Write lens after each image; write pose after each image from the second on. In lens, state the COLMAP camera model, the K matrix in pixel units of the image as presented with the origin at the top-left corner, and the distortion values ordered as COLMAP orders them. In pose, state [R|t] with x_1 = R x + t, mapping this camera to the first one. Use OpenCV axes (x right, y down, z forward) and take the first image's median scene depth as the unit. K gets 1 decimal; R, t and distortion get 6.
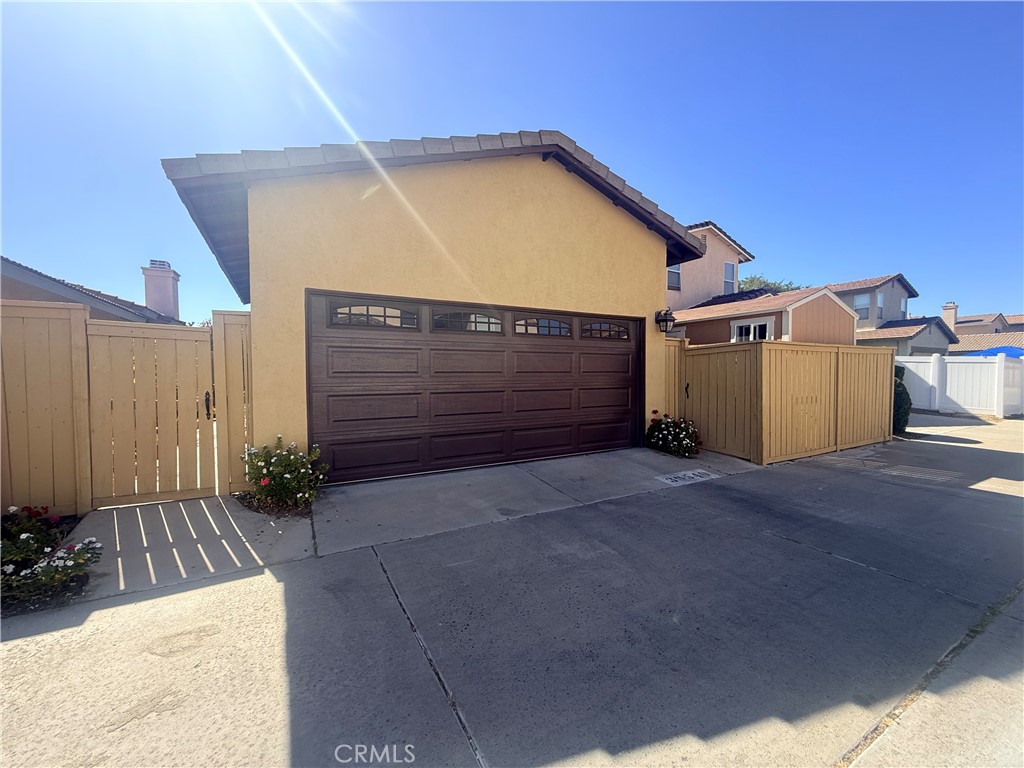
lens RADIAL K [[399.2, 0, 512.0], [0, 399.2, 384.0], [0, 0, 1]] dist [-0.018811, 0.000041]
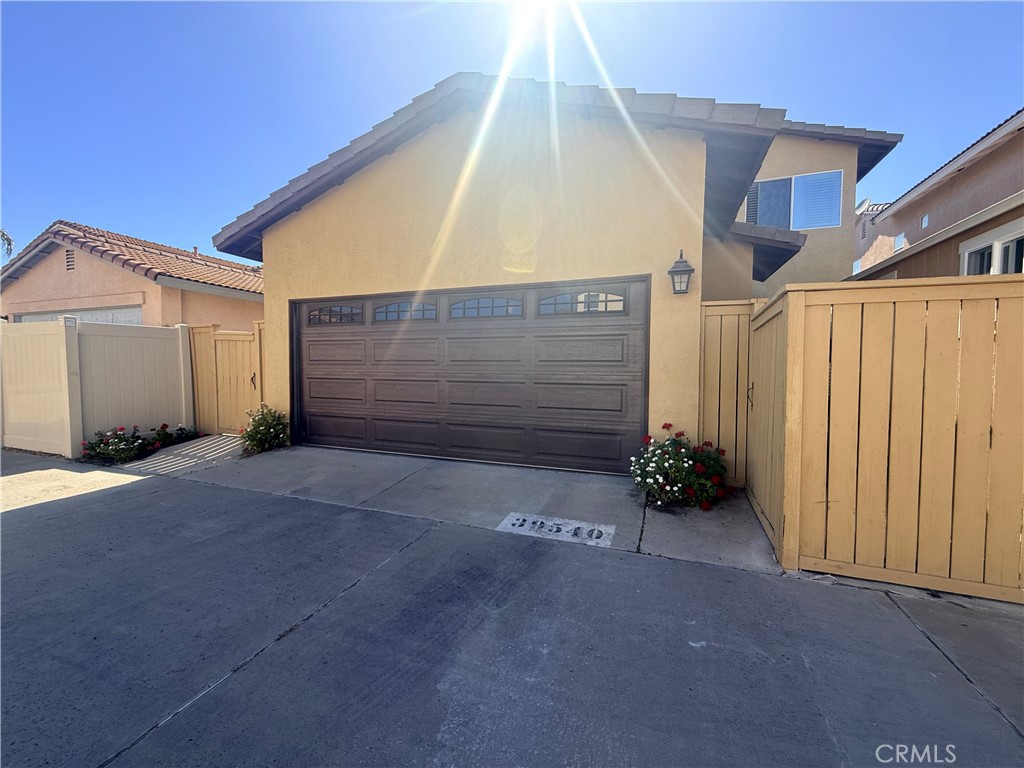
lens RADIAL K [[418.4, 0, 512.0], [0, 418.4, 384.0], [0, 0, 1]] dist [0.020902, 0.000249]
pose [[0.642998, 0.043086, -0.764655, 1.068458], [-0.023102, 0.999053, 0.036867, -0.018895], [0.765520, -0.006040, 0.643384, 0.627968]]
